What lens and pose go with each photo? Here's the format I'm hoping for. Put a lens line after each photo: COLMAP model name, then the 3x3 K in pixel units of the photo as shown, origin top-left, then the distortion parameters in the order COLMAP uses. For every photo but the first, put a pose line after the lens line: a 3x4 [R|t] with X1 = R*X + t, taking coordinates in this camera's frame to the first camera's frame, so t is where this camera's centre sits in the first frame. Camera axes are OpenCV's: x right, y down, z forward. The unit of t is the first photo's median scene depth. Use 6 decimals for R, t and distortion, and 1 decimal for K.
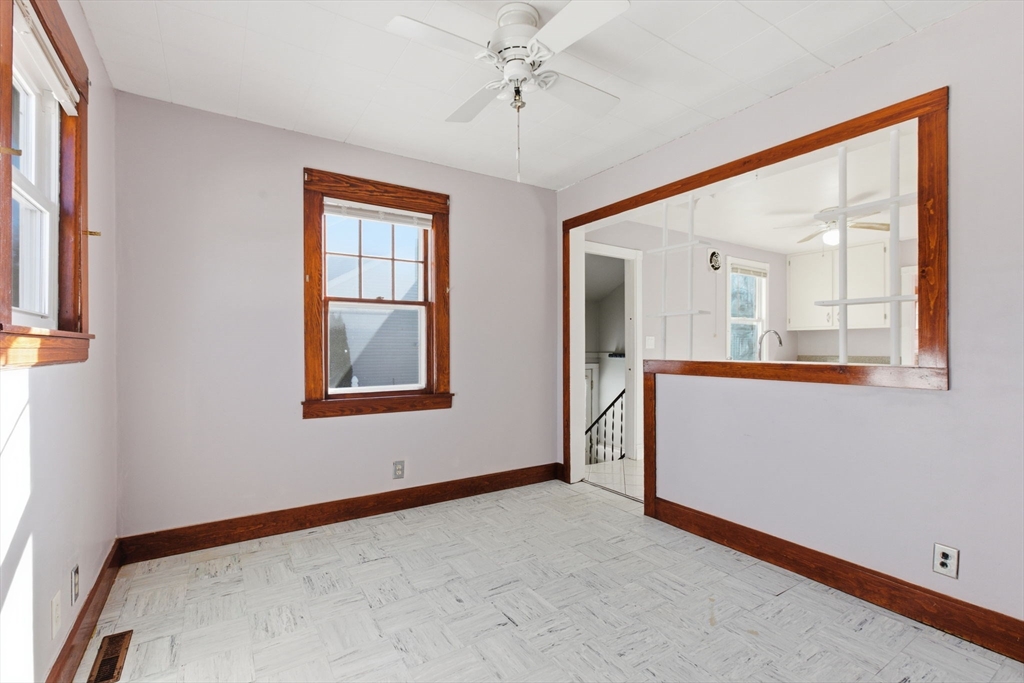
lens RADIAL K [[469.6, 0, 516.7], [0, 469.6, 349.8], [0, 0, 1]] dist [-0.004969, 0.004808]
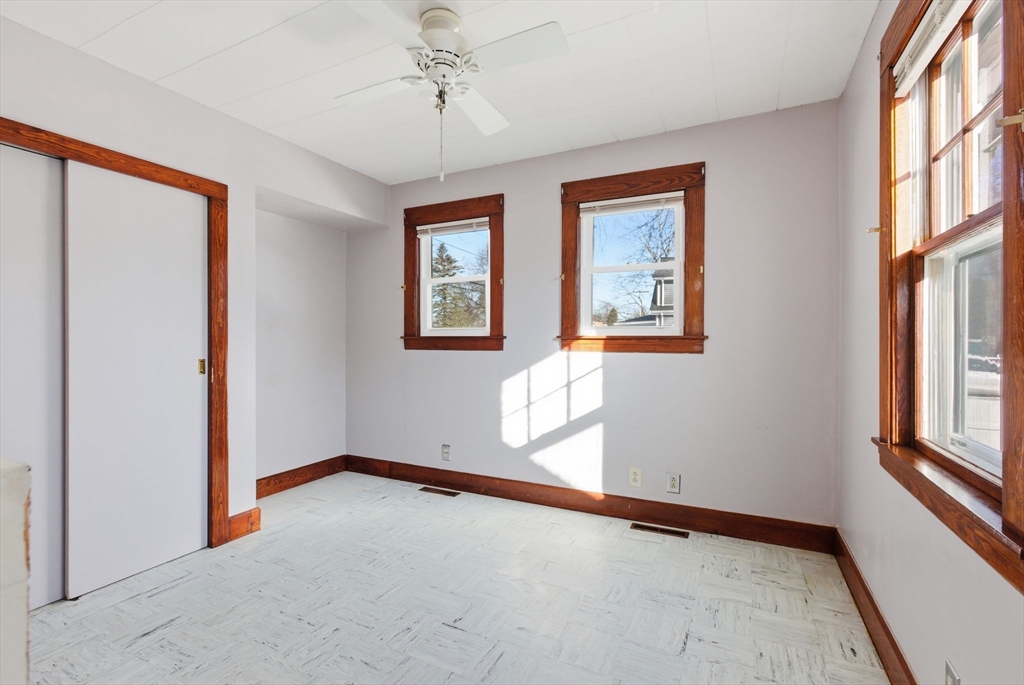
lens RADIAL K [[469.6, 0, 514.5], [0, 469.6, 340.2], [0, 0, 1]] dist [-0.004969, 0.004808]
pose [[-0.867586, -0.002854, -0.497279, 0.305785], [-0.003675, 0.999993, 0.000674, -0.015876], [0.497274, 0.002412, -0.867590, 1.611279]]
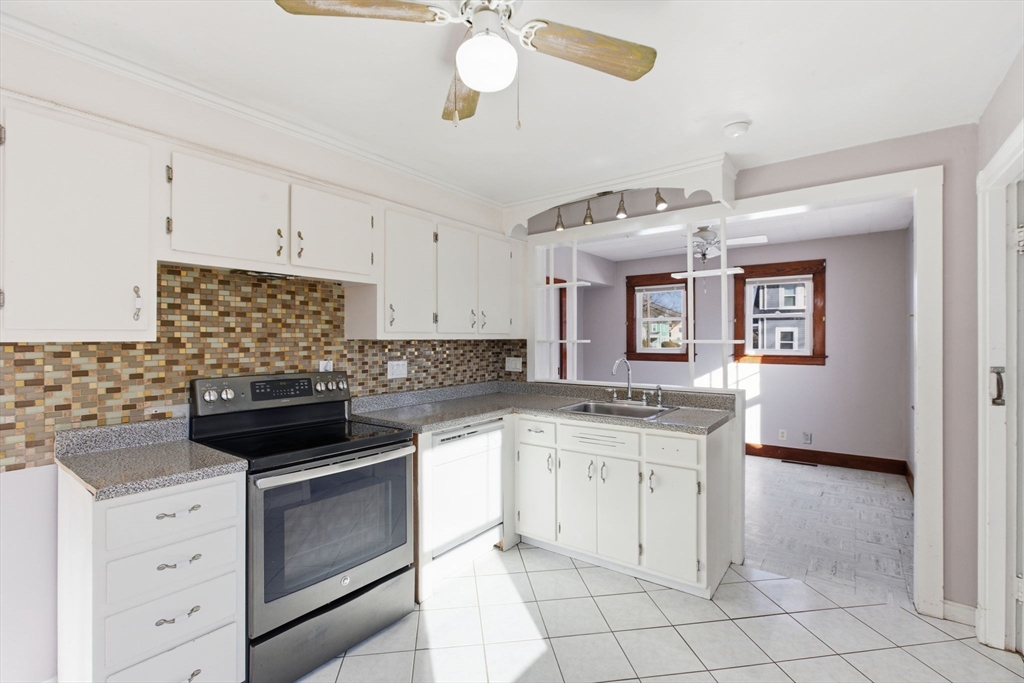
lens RADIAL K [[469.6, 0, 514.8], [0, 469.6, 338.0], [0, 0, 1]] dist [-0.004969, 0.004808]
pose [[-0.938998, -0.000085, -0.343924, 1.390396], [0.000431, 0.999999, -0.001422, -0.109030], [0.343924, -0.001483, -0.938996, 2.358099]]
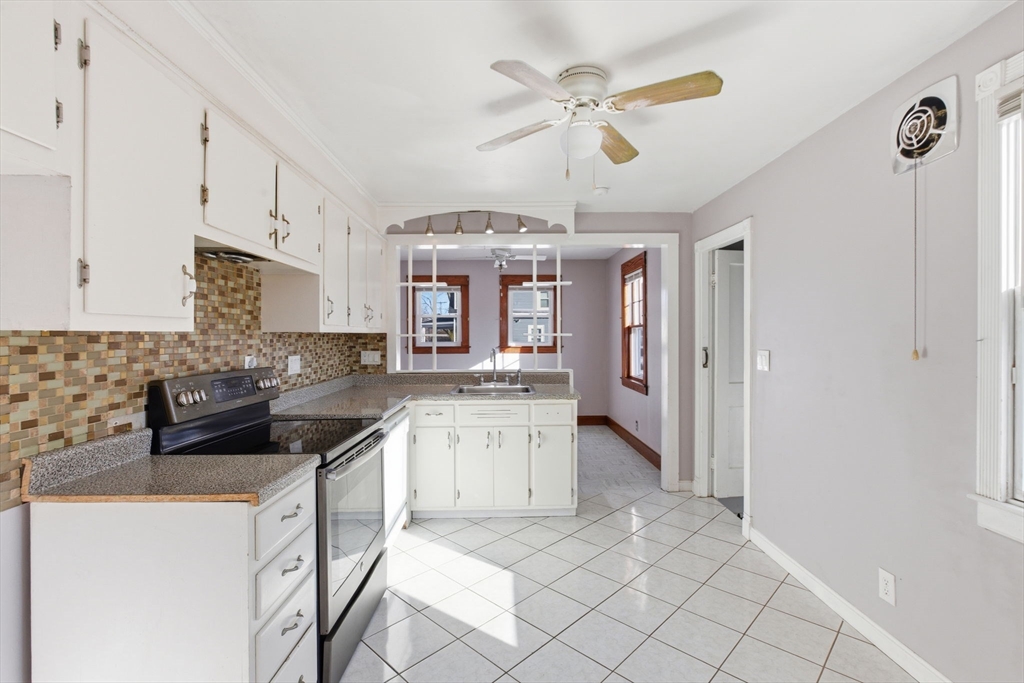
lens RADIAL K [[469.6, 0, 516.6], [0, 469.6, 339.2], [0, 0, 1]] dist [-0.004969, 0.004808]
pose [[-0.532370, 0.008543, -0.846468, 1.976913], [0.001835, 0.999958, 0.008938, -0.099708], [0.846510, 0.003205, -0.532364, 2.156331]]
